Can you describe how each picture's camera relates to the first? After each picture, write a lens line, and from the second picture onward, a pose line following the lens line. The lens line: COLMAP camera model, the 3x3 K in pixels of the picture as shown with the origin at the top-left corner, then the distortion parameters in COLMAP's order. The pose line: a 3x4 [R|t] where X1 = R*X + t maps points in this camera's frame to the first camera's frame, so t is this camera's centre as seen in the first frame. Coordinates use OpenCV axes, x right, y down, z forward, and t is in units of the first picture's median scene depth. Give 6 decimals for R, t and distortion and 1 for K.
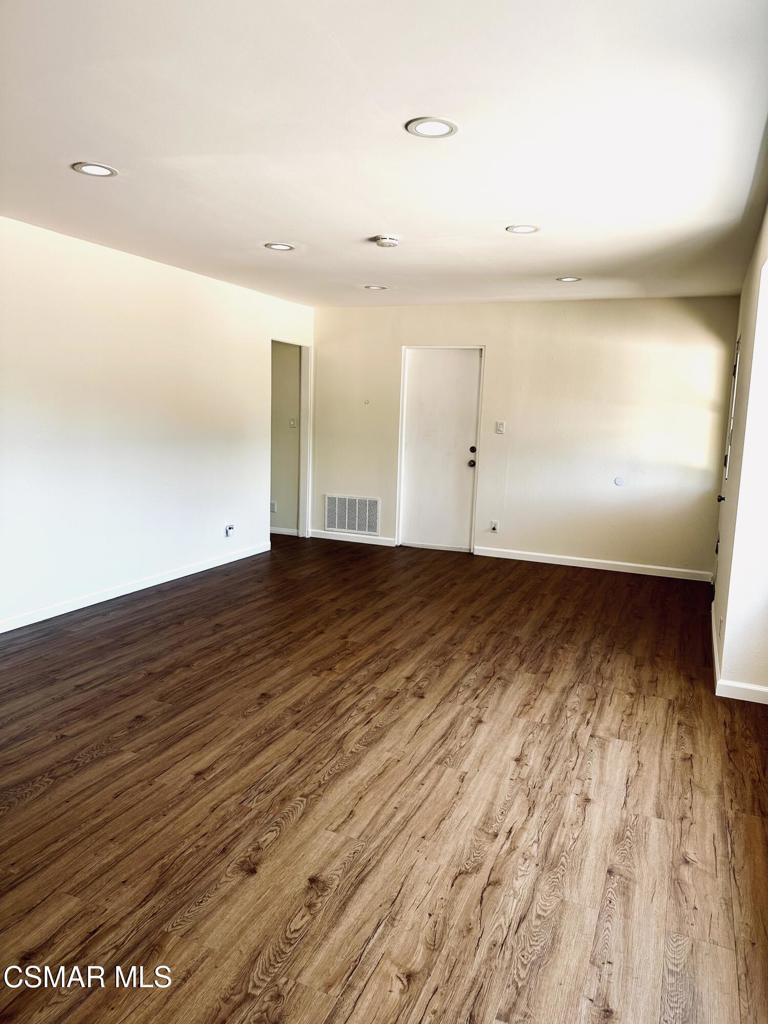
lens RADIAL K [[705.2, 0, 384.0], [0, 705.2, 512.0], [0, 0, 1]] dist [0.171095, -0.354657]
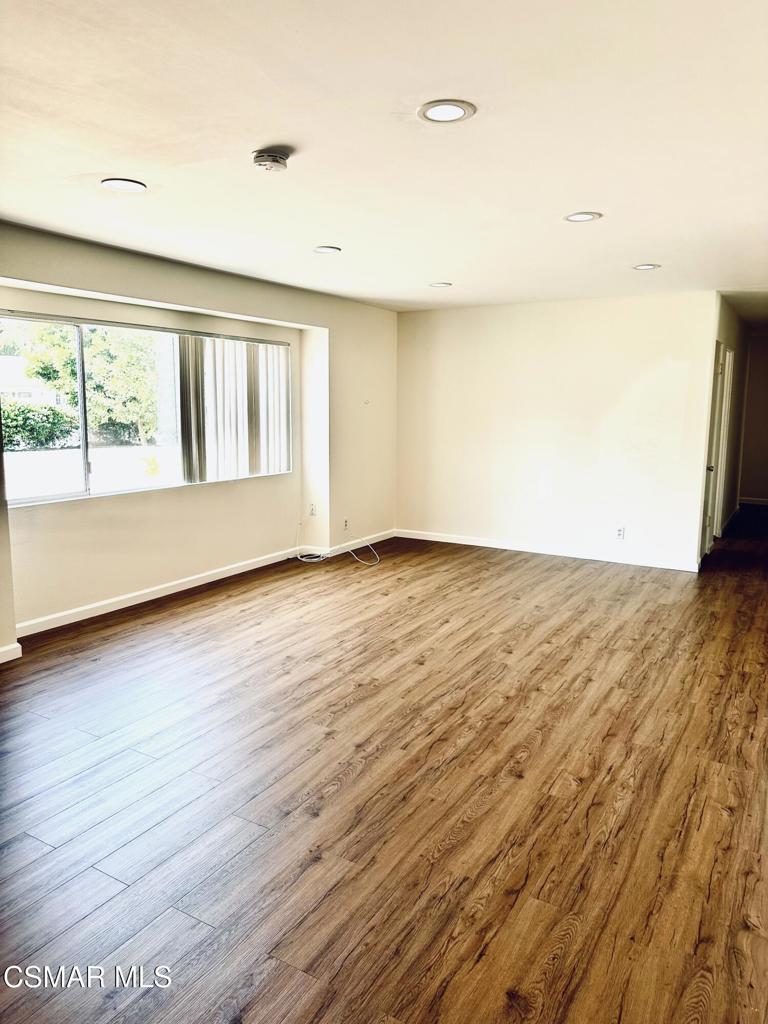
lens RADIAL K [[706.7, 0, 389.3], [0, 706.7, 491.4], [0, 0, 1]] dist [0.091268, -0.001015]
pose [[-0.991564, -0.057909, 0.115960, -0.216015], [-0.024083, 0.961379, 0.274172, -0.306336], [-0.127359, 0.269066, -0.954664, 1.877457]]
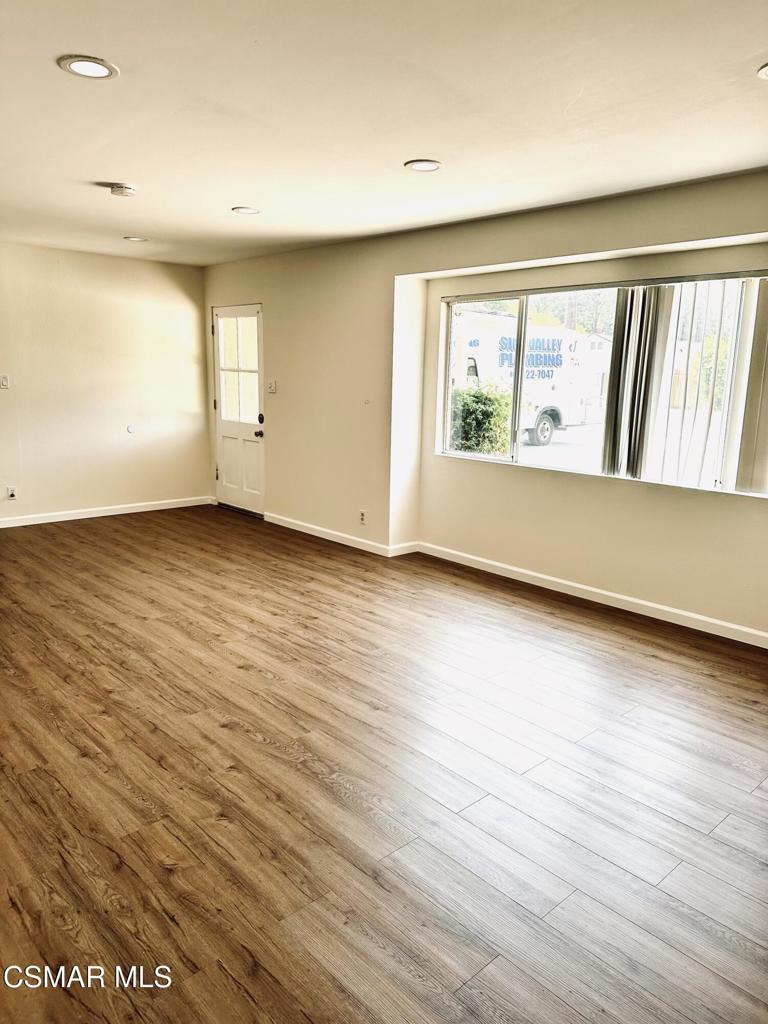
lens RADIAL K [[719.6, 0, 384.0], [0, 719.6, 512.0], [0, 0, 1]] dist [0.010424, -0.019137]
pose [[0.394264, -0.199233, 0.897141, -0.869453], [0.120533, 0.978995, 0.164441, -0.088979], [-0.911059, 0.043301, 0.409997, 0.366942]]
